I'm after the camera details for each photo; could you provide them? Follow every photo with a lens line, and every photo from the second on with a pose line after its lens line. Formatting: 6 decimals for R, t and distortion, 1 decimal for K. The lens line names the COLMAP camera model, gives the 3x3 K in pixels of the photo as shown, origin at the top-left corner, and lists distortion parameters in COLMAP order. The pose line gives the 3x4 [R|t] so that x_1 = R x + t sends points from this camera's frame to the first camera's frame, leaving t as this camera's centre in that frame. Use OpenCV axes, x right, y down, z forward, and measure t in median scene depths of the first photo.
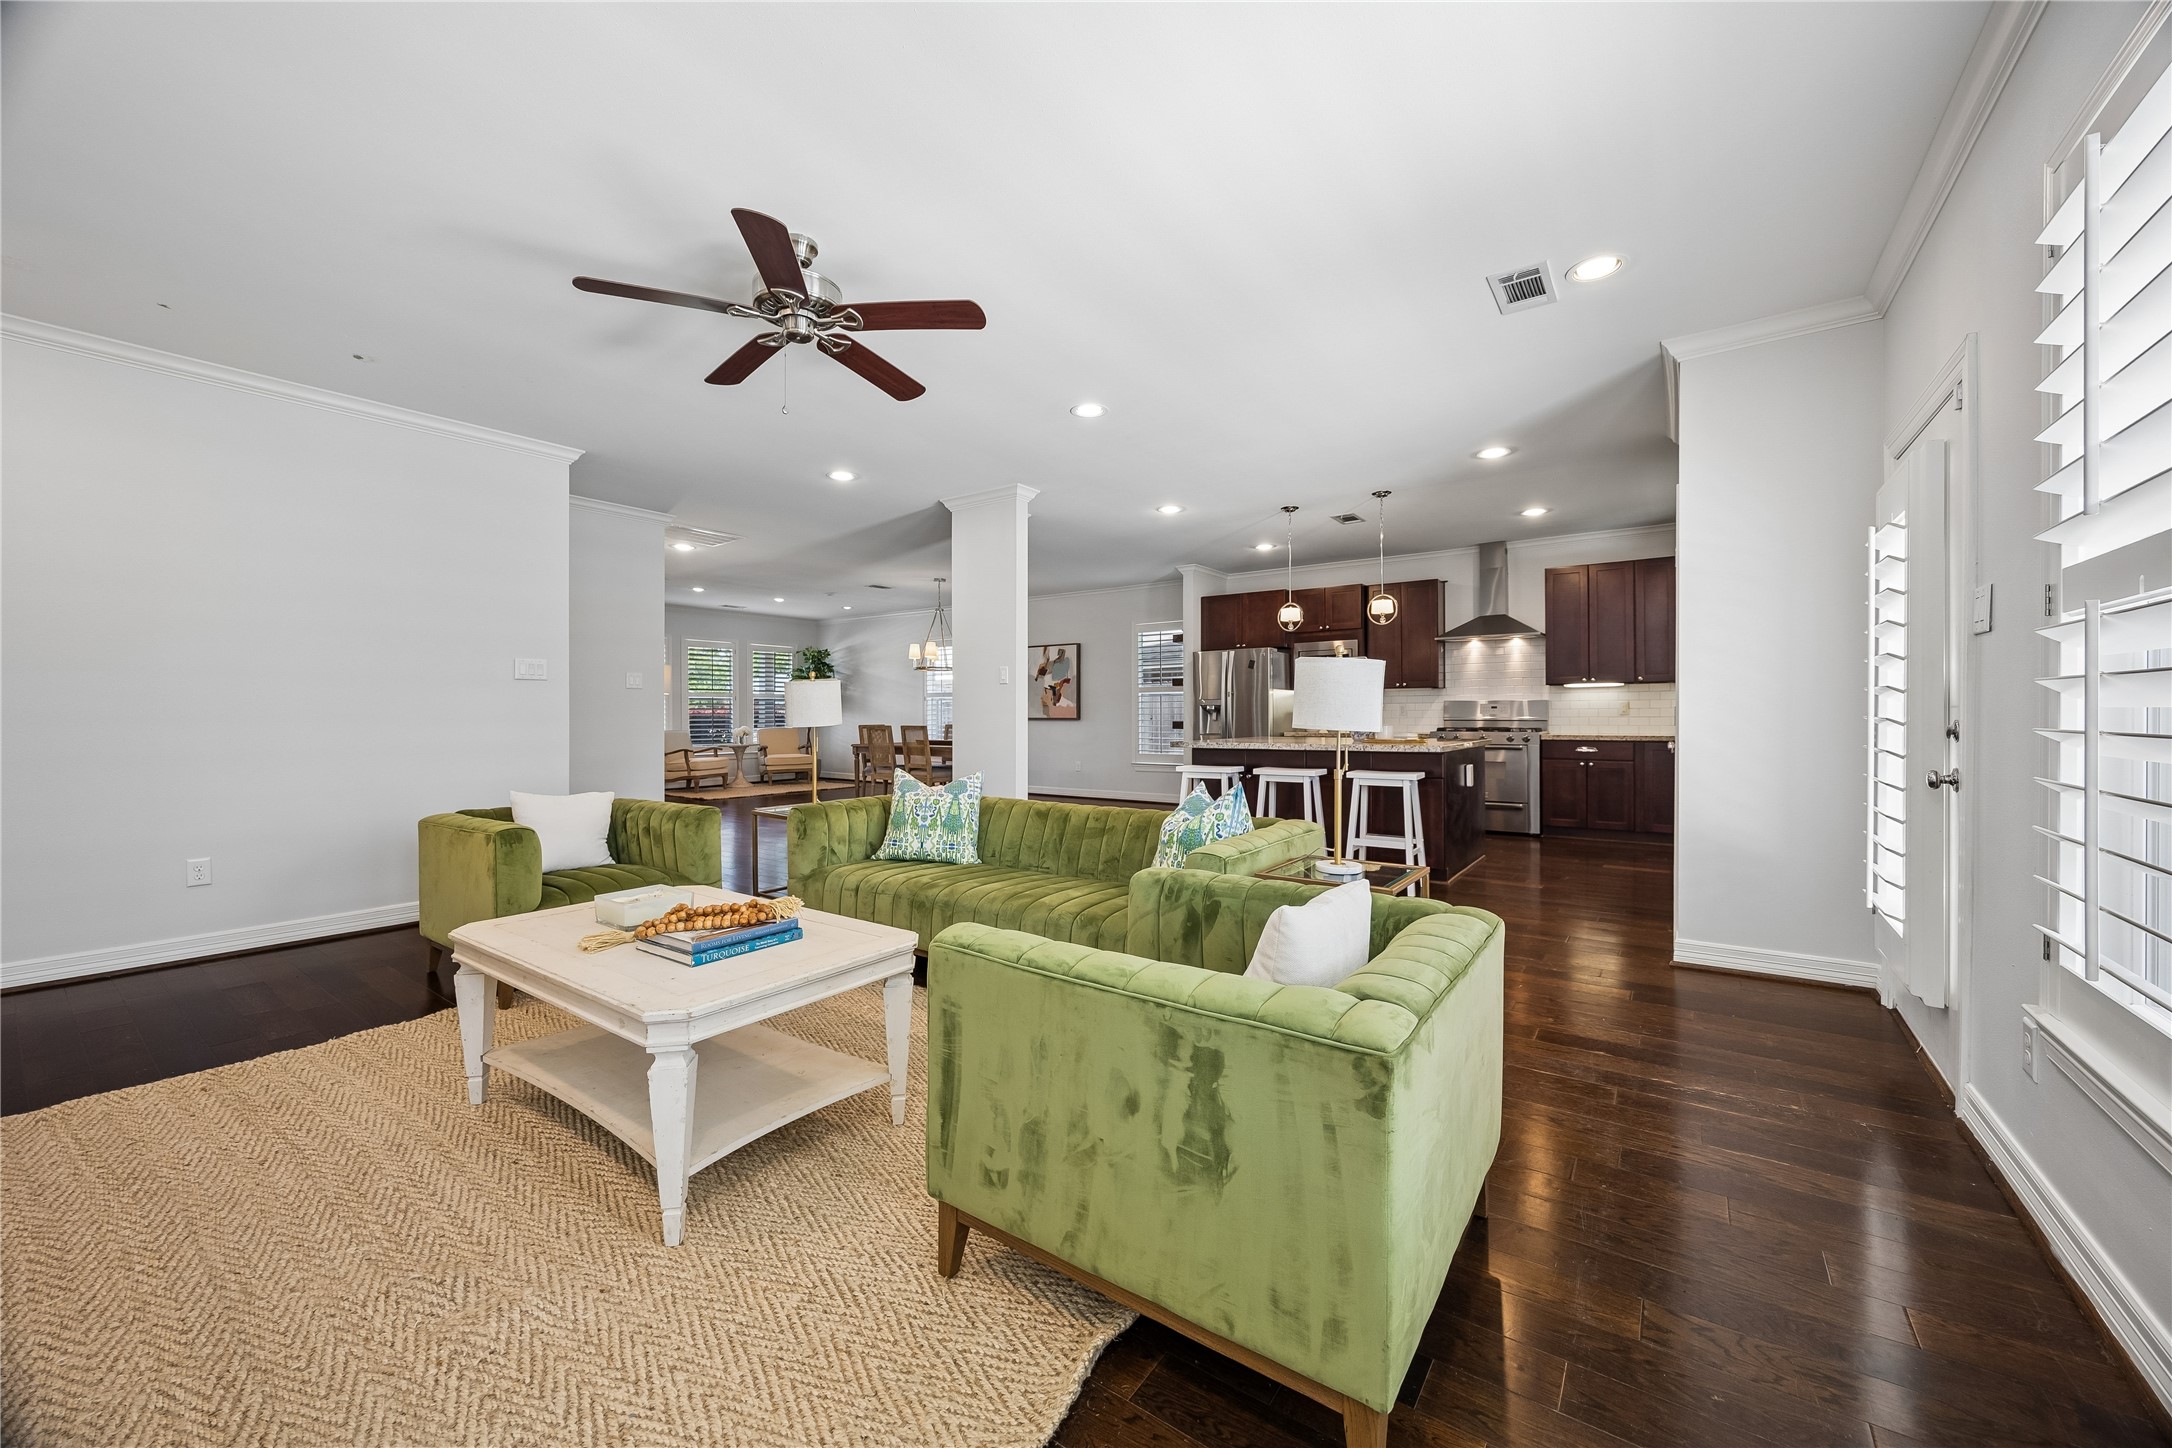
lens RADIAL K [[810.9, 0, 1085.0], [0, 810.9, 711.0], [0, 0, 1]] dist [0.000518, 0.000012]
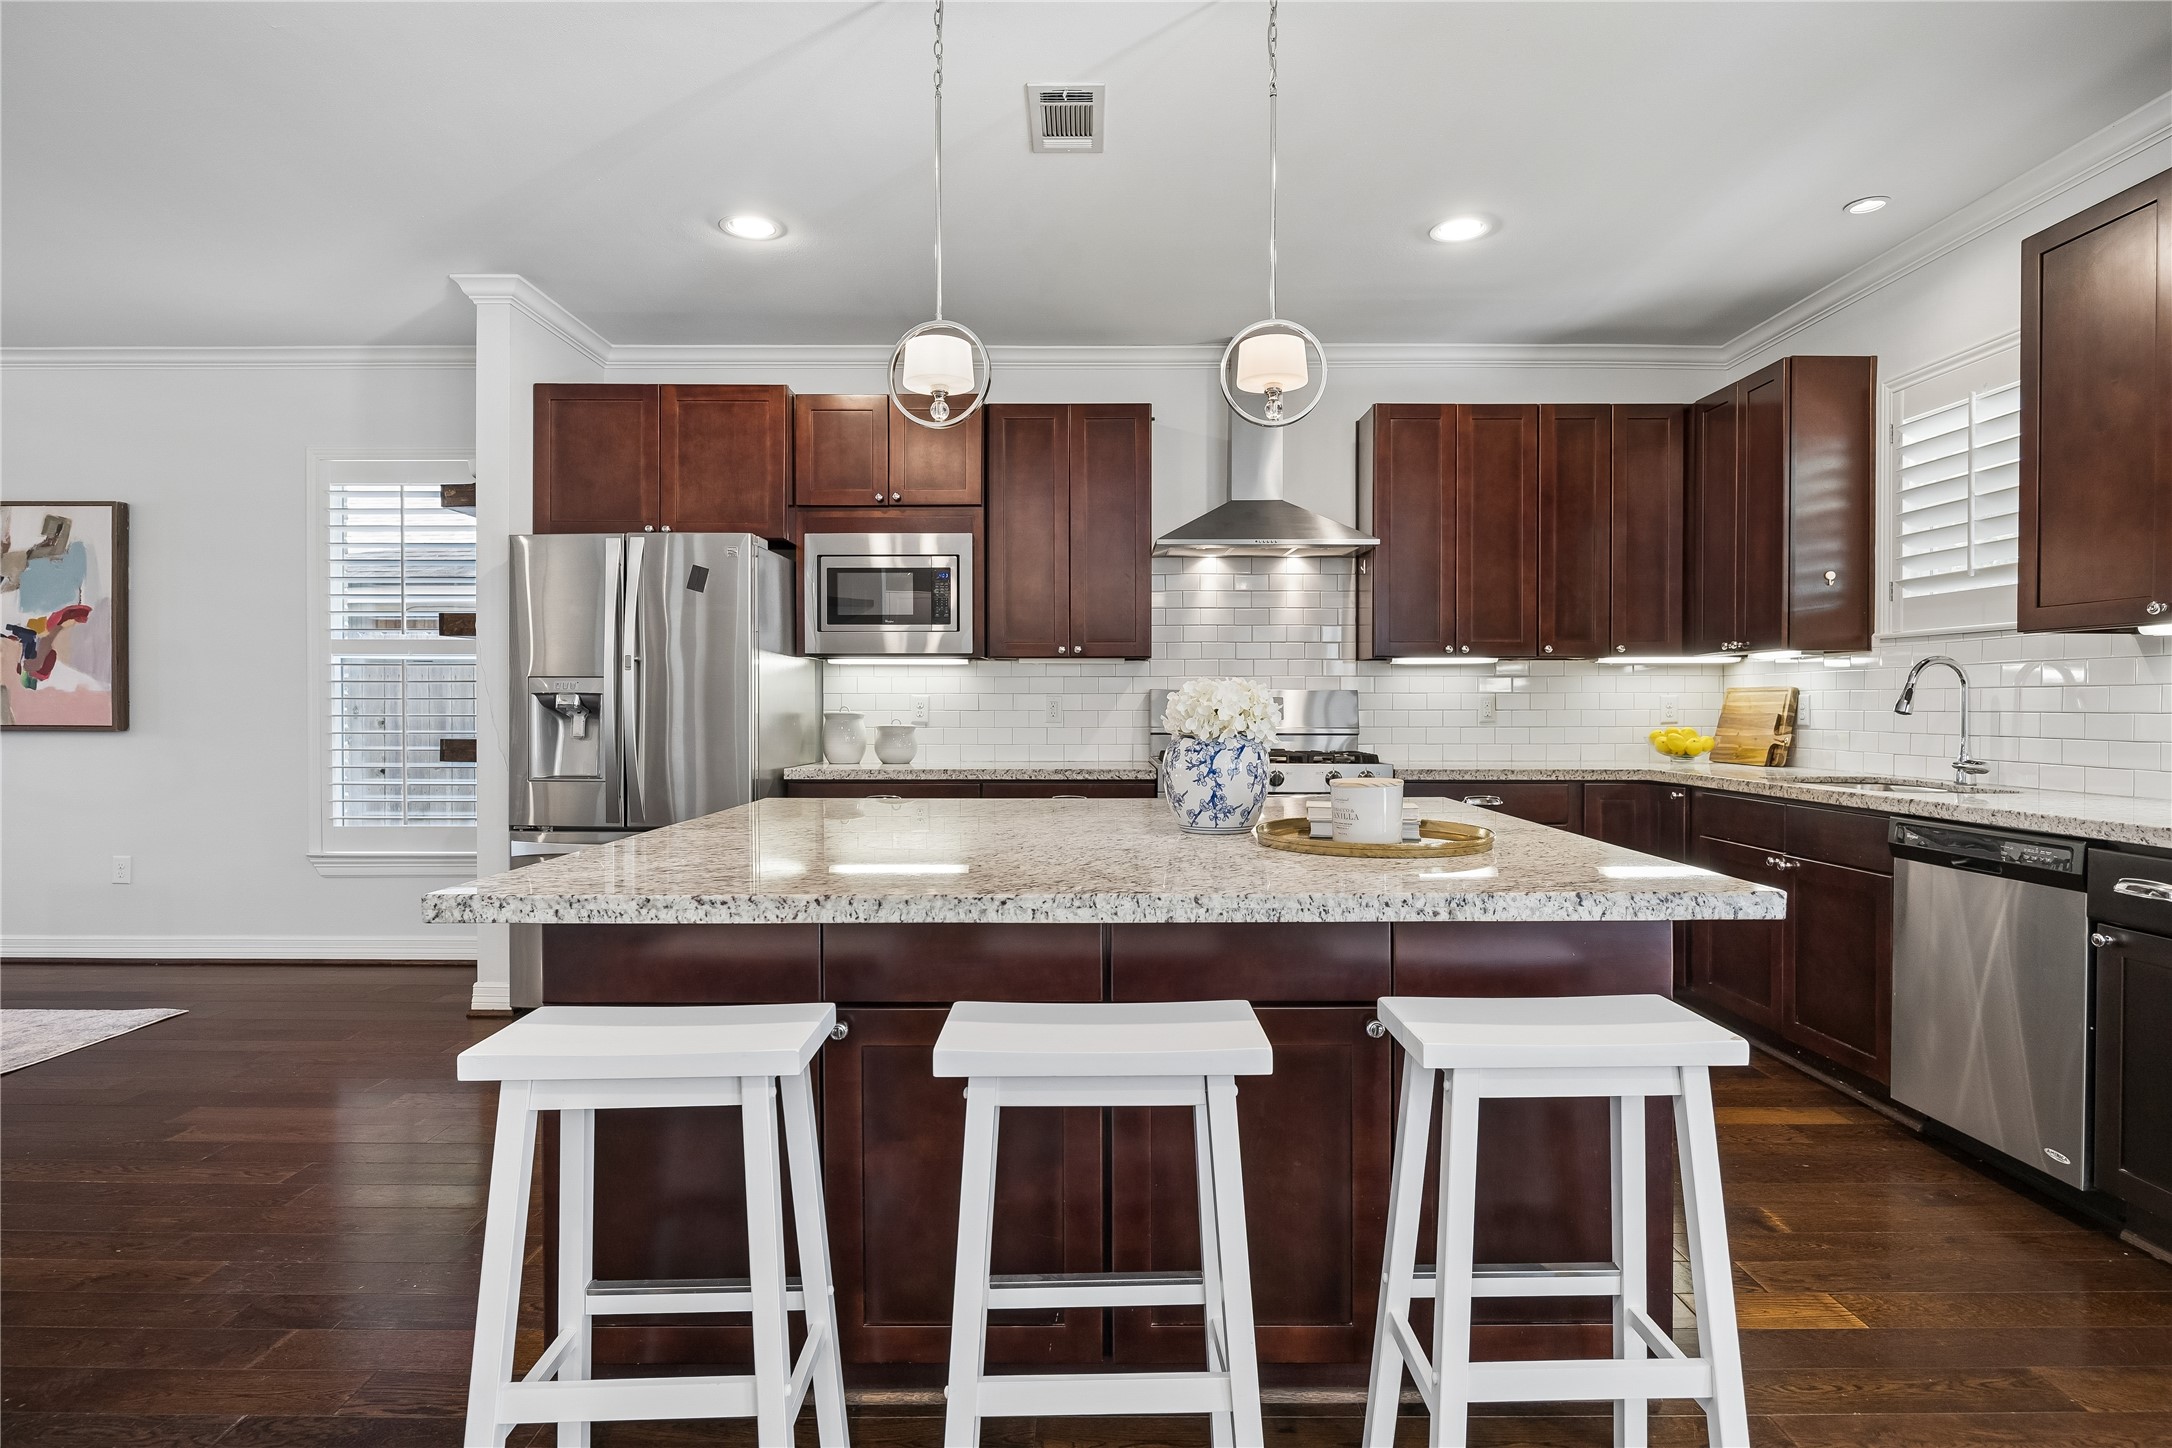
lens RADIAL K [[1125.9, 0, 1091.7], [0, 1125.9, 715.0], [0, 0, 1]] dist [-0.008627, -0.000826]
pose [[0.806548, -0.001447, 0.591167, 0.056980], [-0.006945, 0.999905, 0.011923, -0.005749], [-0.591128, -0.013723, 0.806461, 0.524042]]
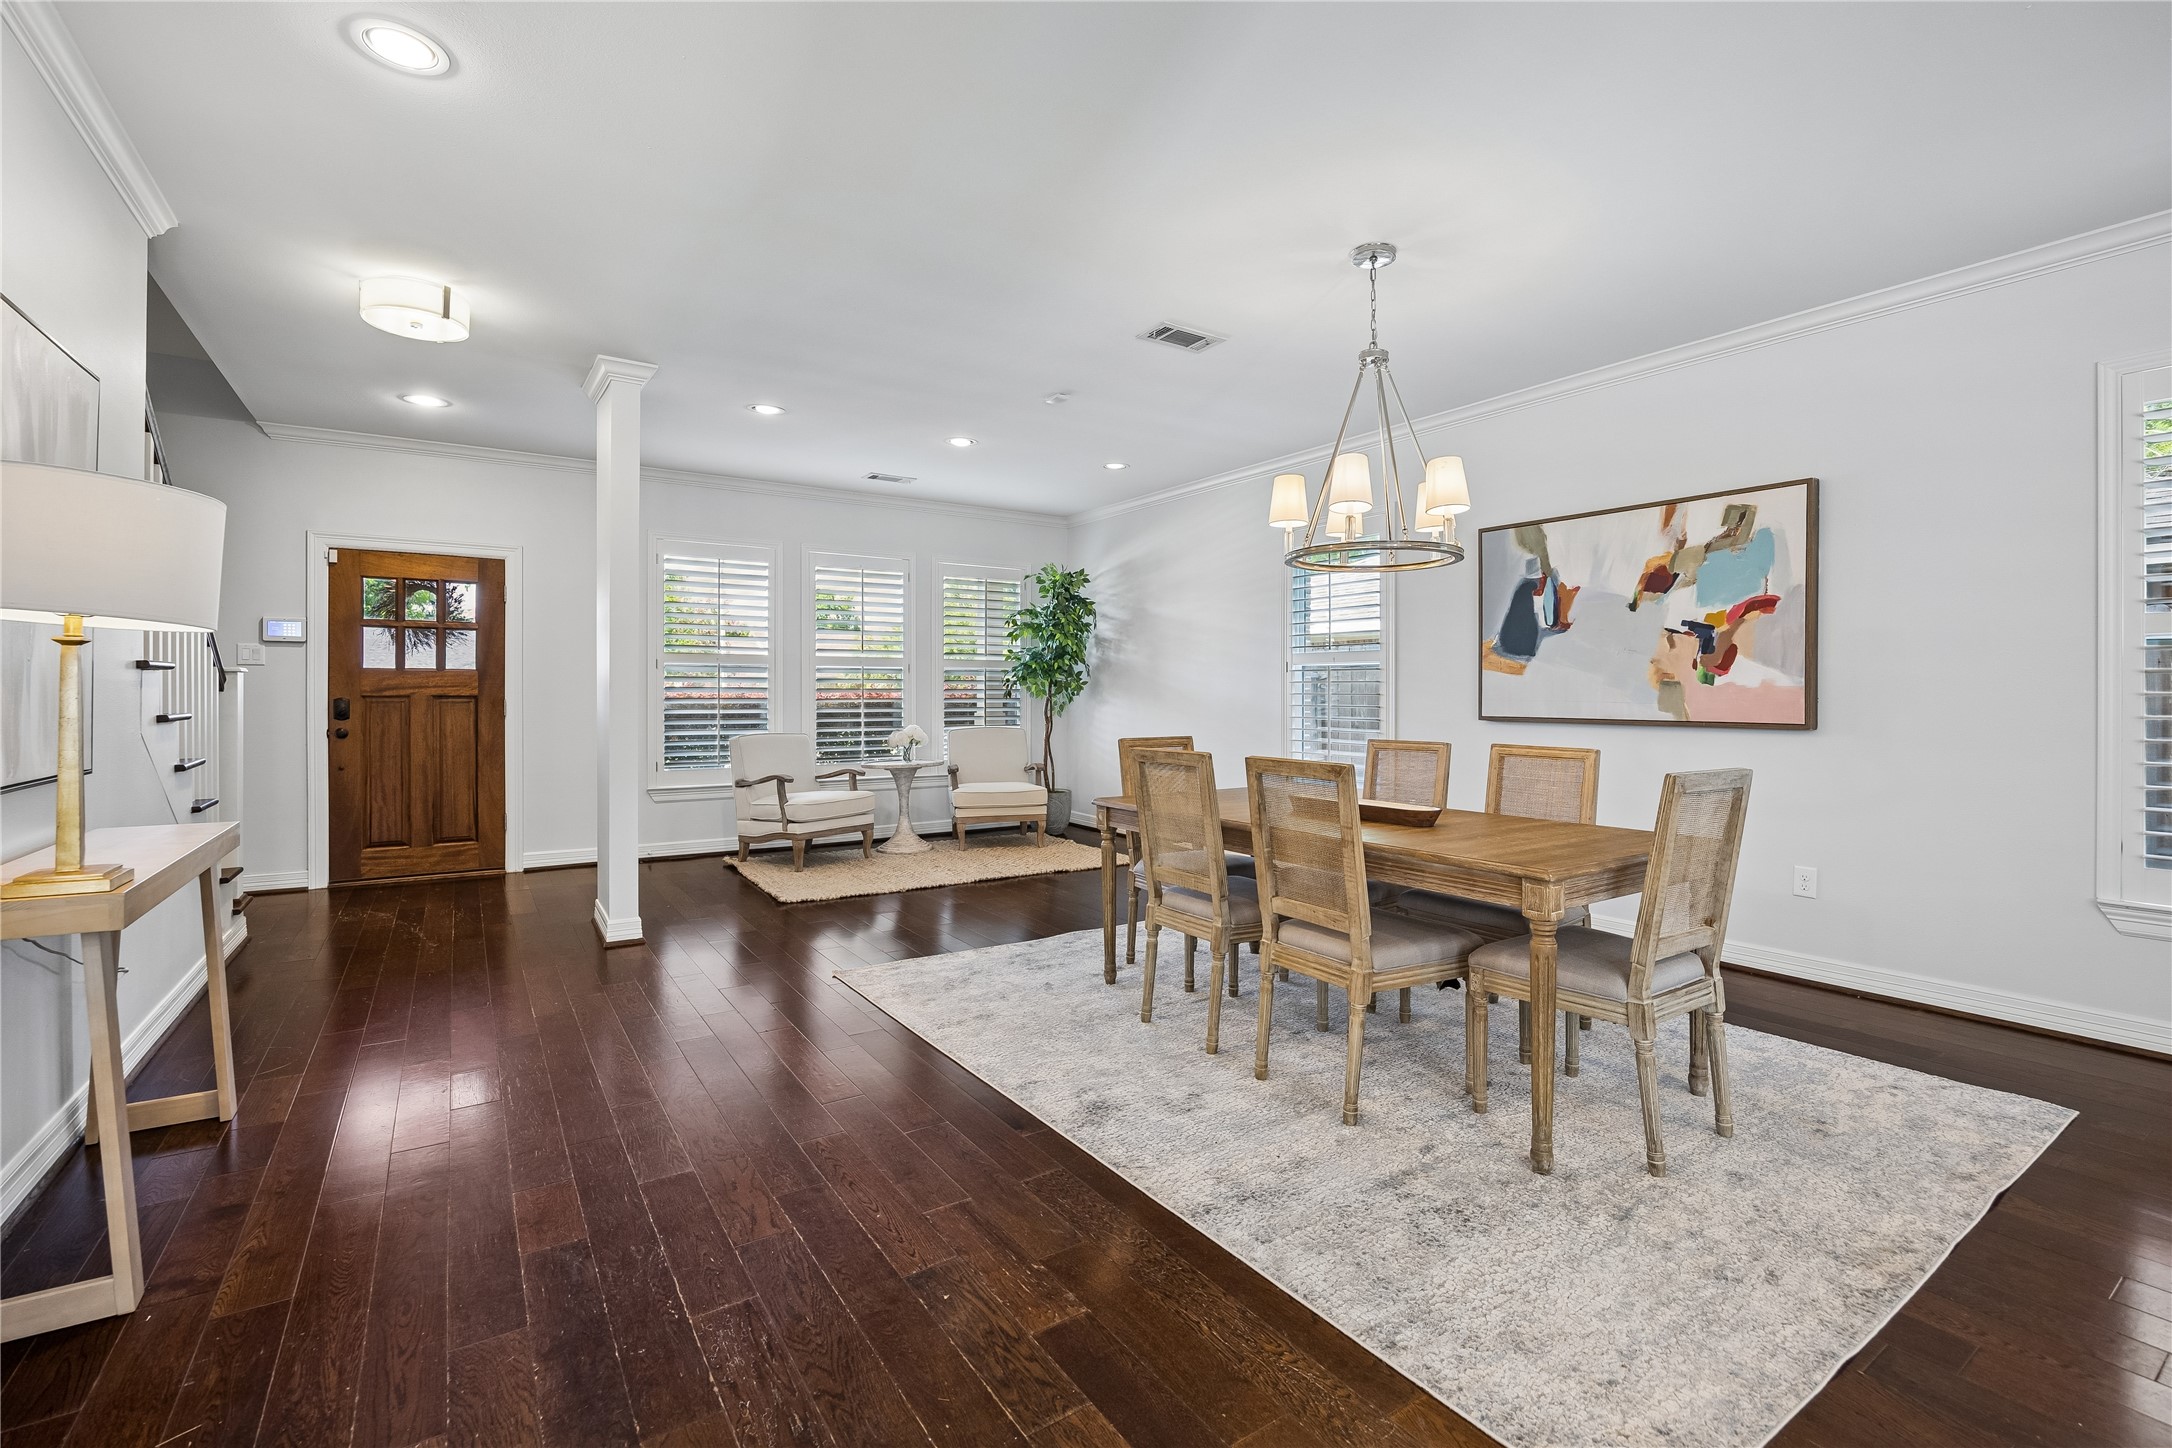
lens RADIAL K [[958.5, 0, 1112.0], [0, 958.5, 691.7], [0, 0, 1]] dist [-0.018784, -0.000245]
pose [[0.944851, 0.003775, -0.327479, -0.187262], [-0.003109, 0.999992, 0.002559, -0.005298], [0.327486, -0.001400, 0.944855, 0.775474]]
